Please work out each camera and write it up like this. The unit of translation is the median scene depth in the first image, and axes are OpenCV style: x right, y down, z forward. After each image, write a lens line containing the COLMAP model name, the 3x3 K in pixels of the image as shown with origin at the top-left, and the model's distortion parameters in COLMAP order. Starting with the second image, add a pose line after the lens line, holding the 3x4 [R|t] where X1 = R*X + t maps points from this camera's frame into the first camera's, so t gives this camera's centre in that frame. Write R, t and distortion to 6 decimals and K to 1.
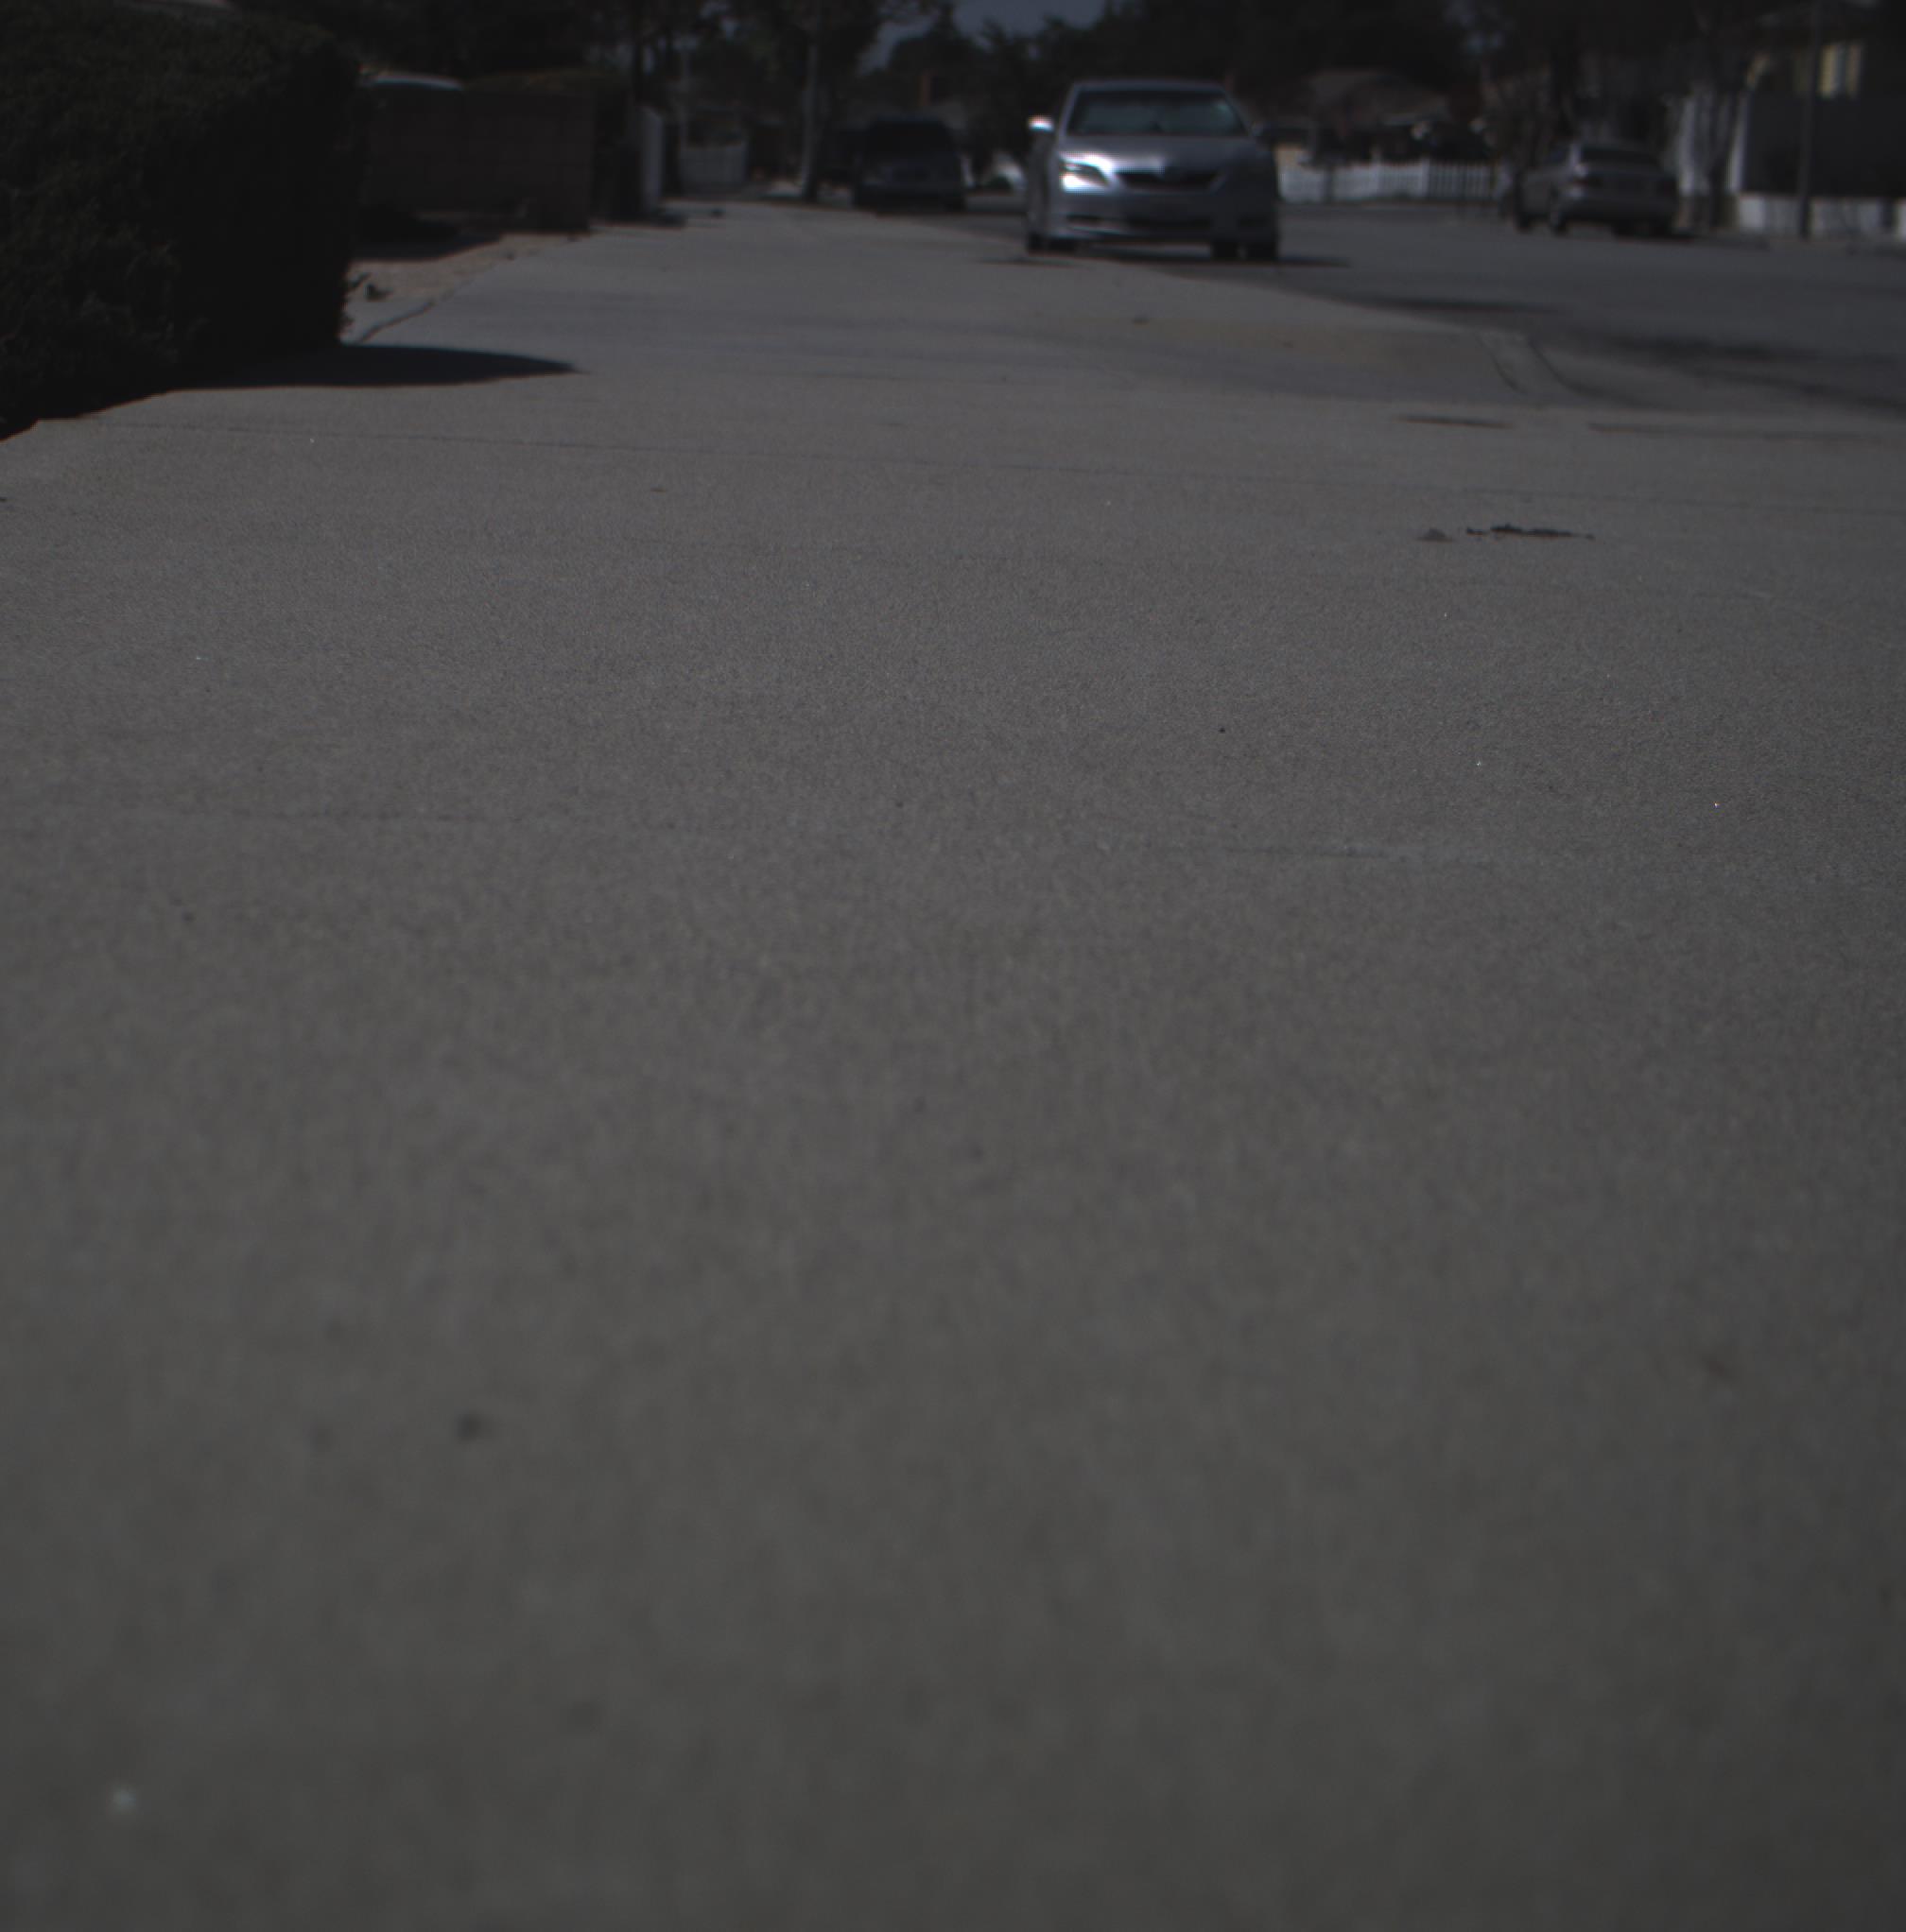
lens RADIAL K [[4398.6, 0, 954.8], [0, 4398.6, 965.4], [0, 0, 1]] dist [-0.105939, 0.473042]
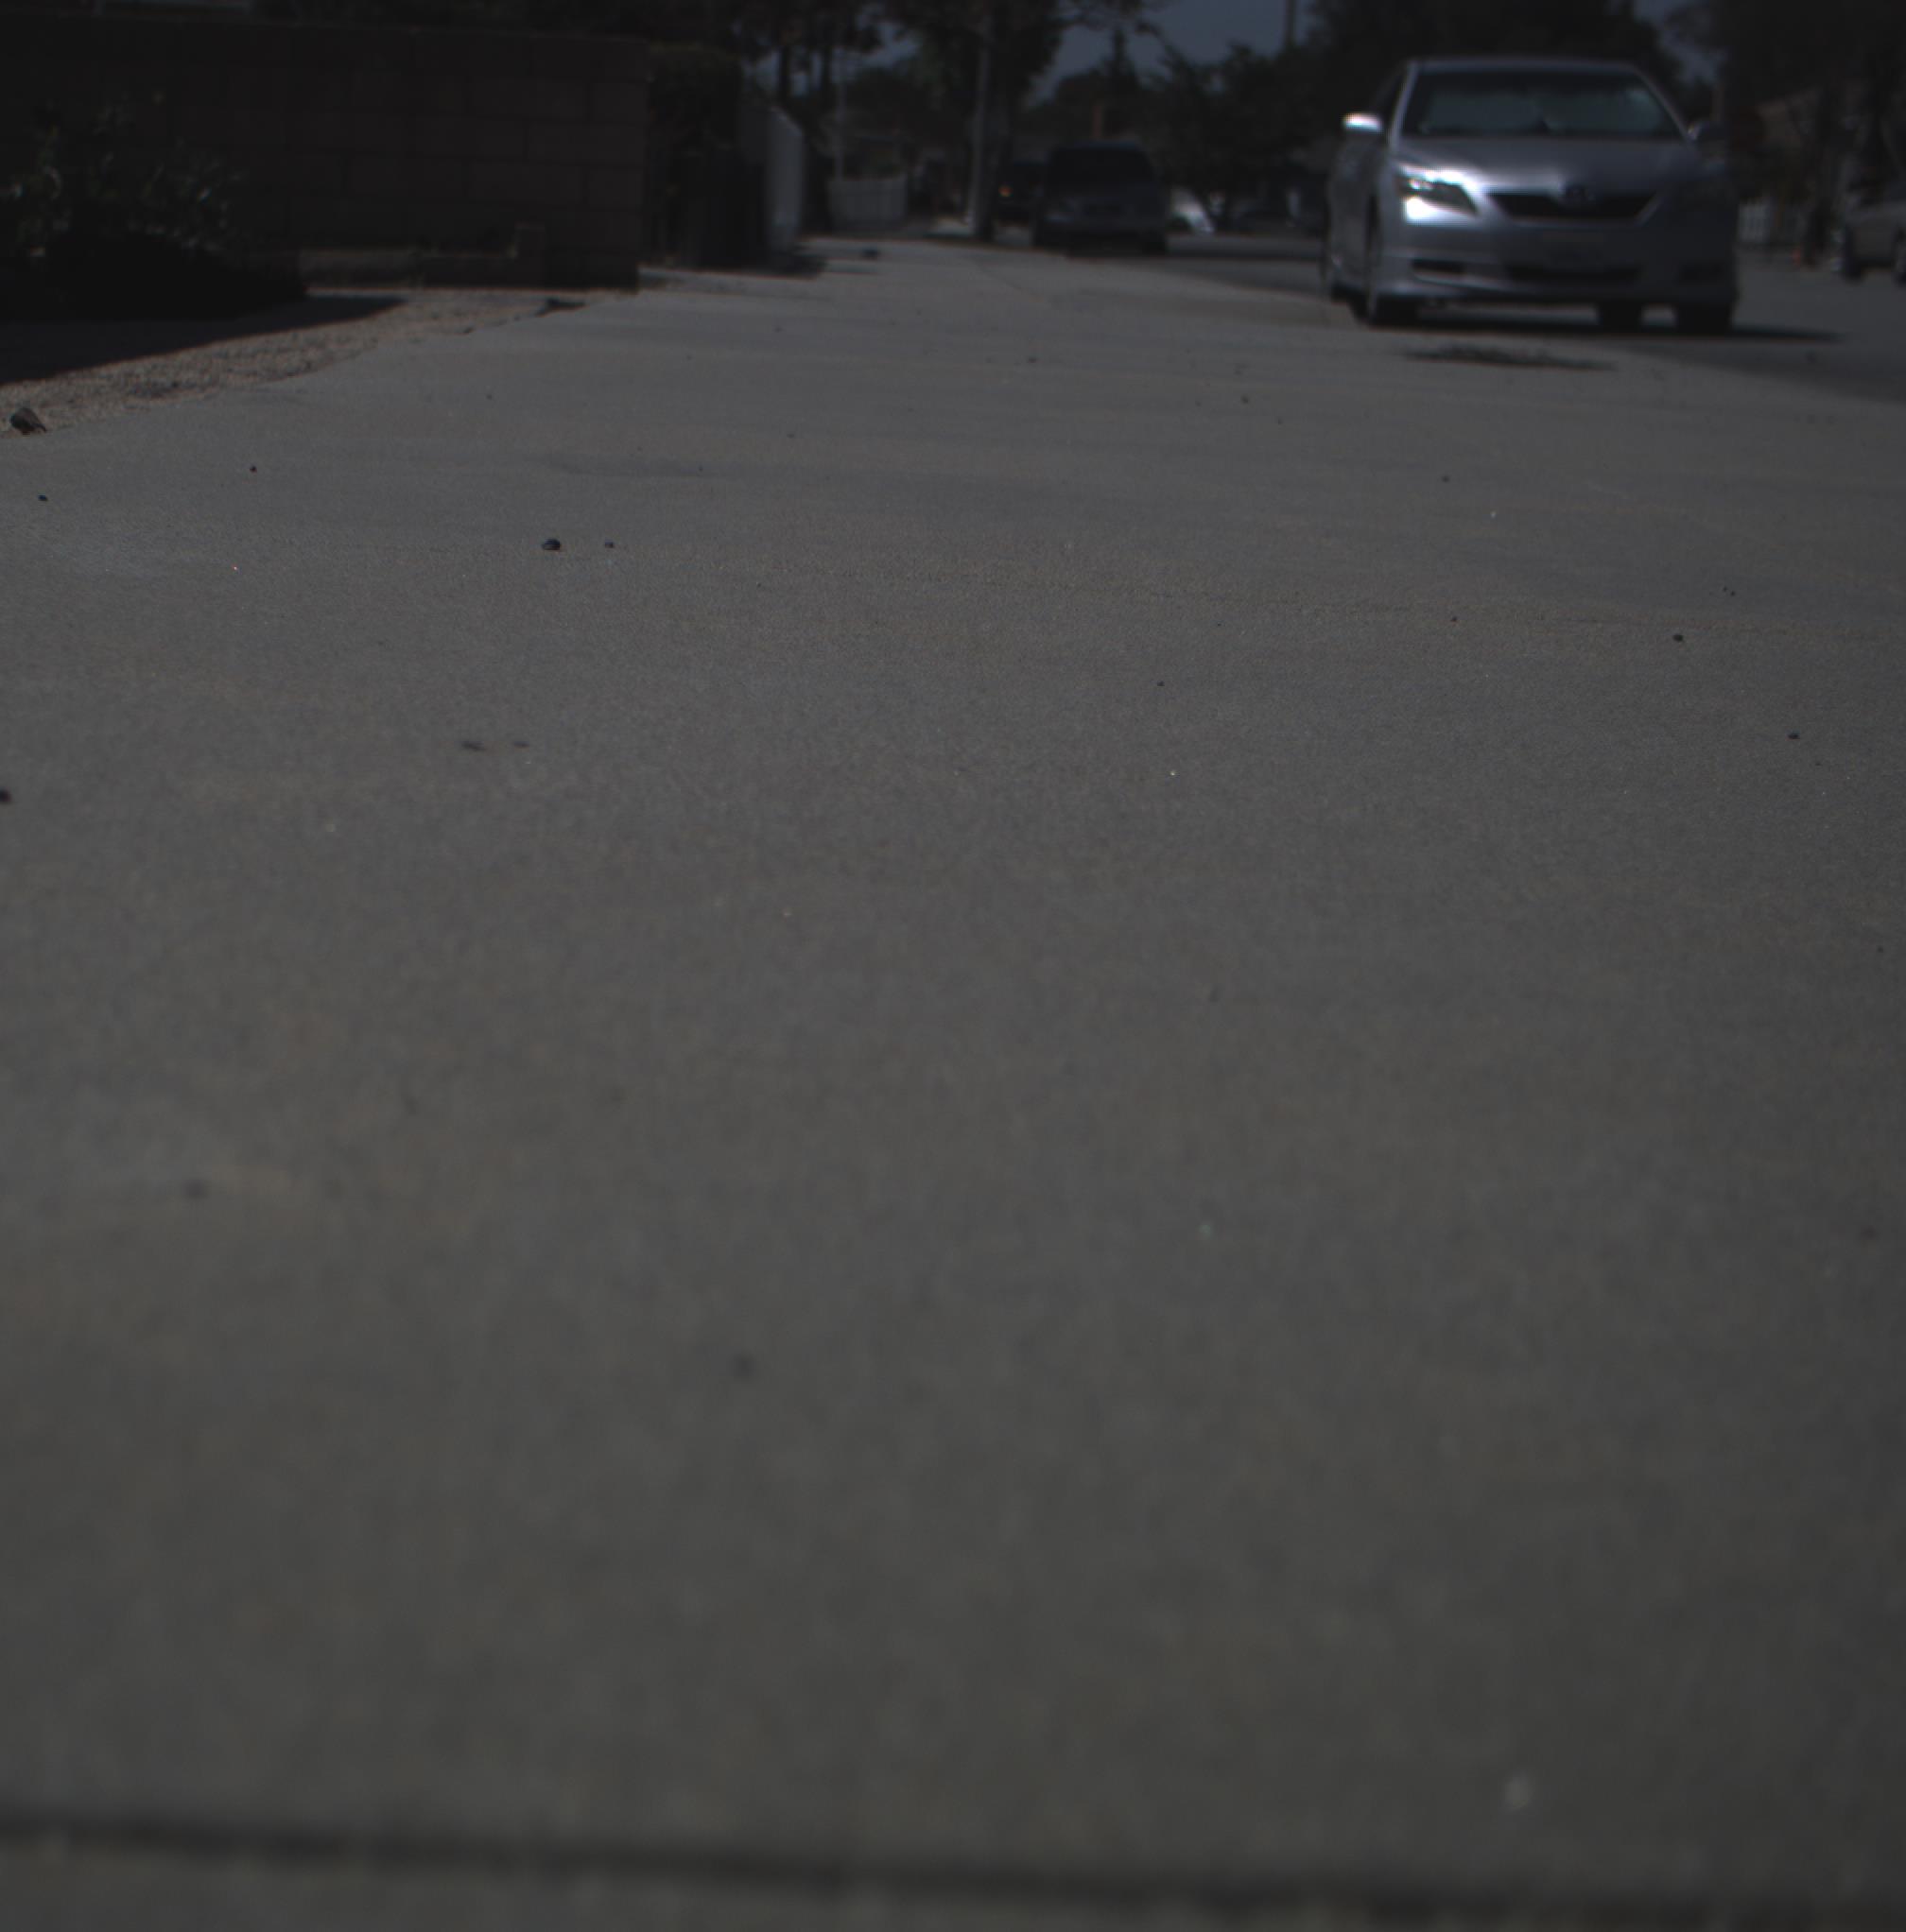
lens RADIAL K [[4382.7, 0, 955.2], [0, 4382.7, 965.3], [0, 0, 1]] dist [-0.066177, 0.161376]
pose [[0.999365, 0.010796, -0.033962, -0.009466], [-0.011097, 0.999901, -0.008703, -0.031461], [0.033865, 0.009074, 0.999385, 0.183251]]
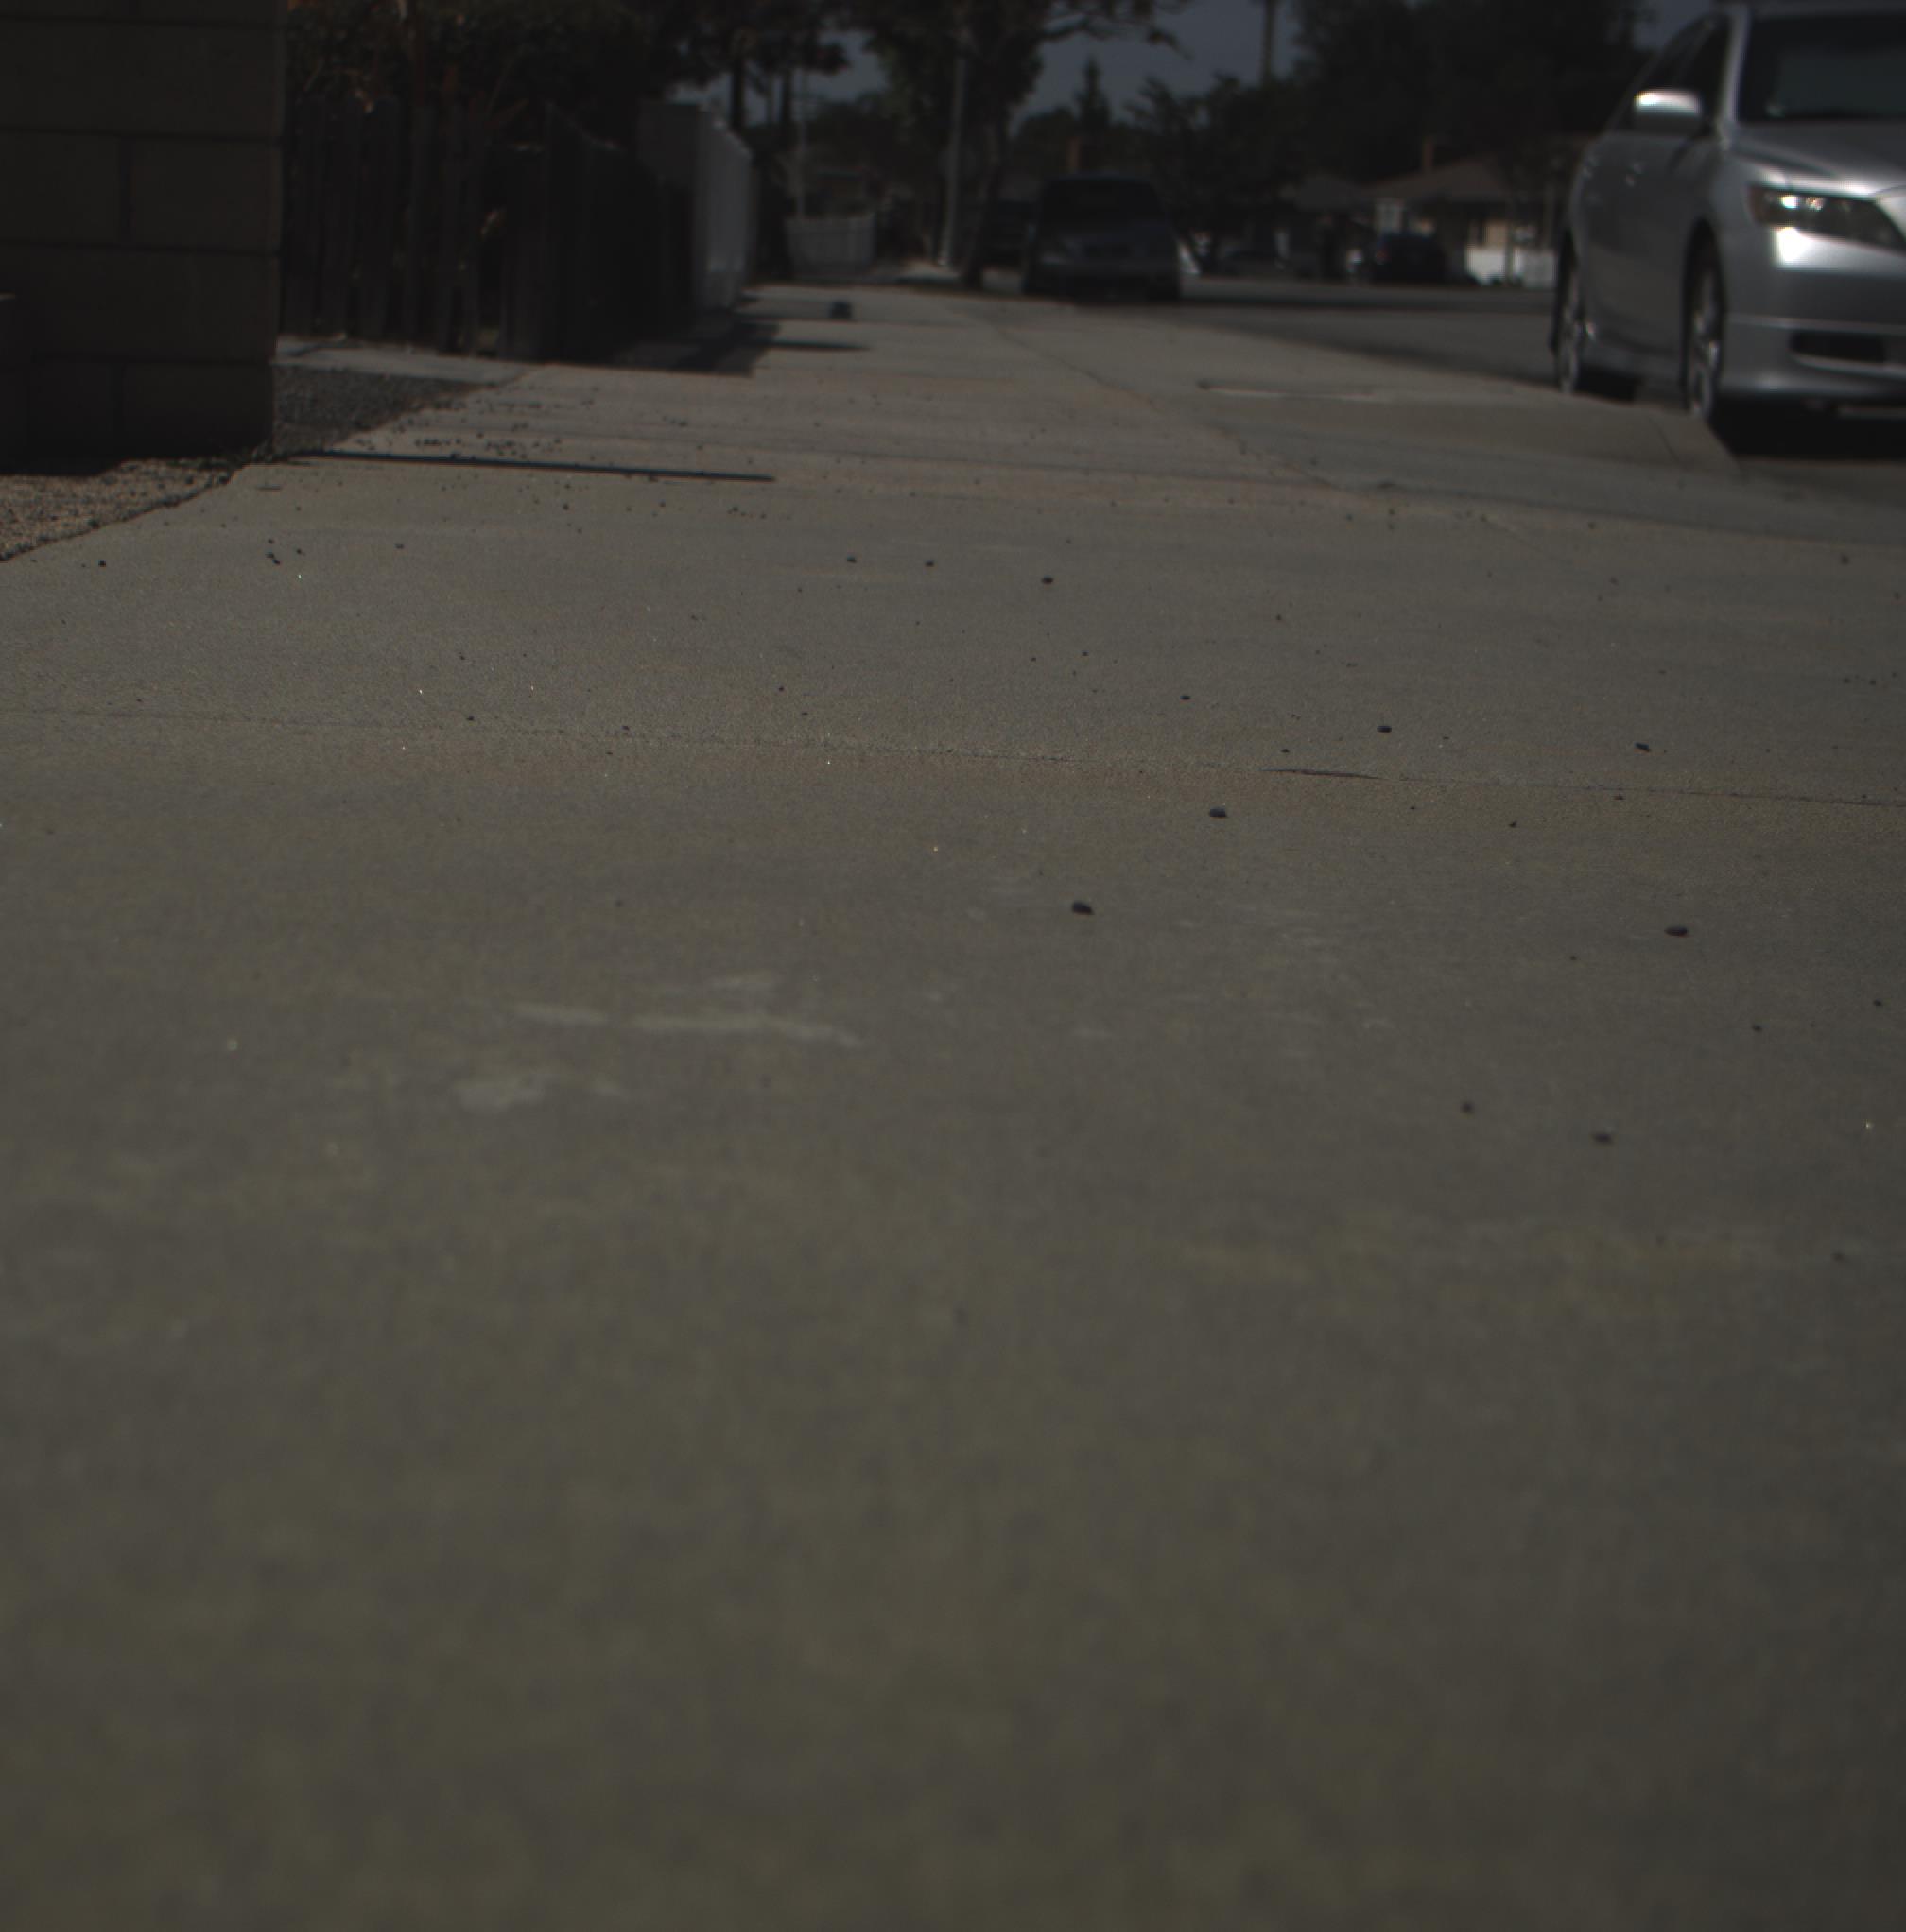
lens RADIAL K [[4362.2, 0, 950.4], [0, 4362.2, 965.9], [0, 0, 1]] dist [-0.073849, 0.502874]
pose [[0.999619, 0.005555, -0.027044, -0.017963], [-0.006024, 0.999832, -0.017304, -0.056998], [0.026943, 0.017460, 0.999484, 0.324388]]
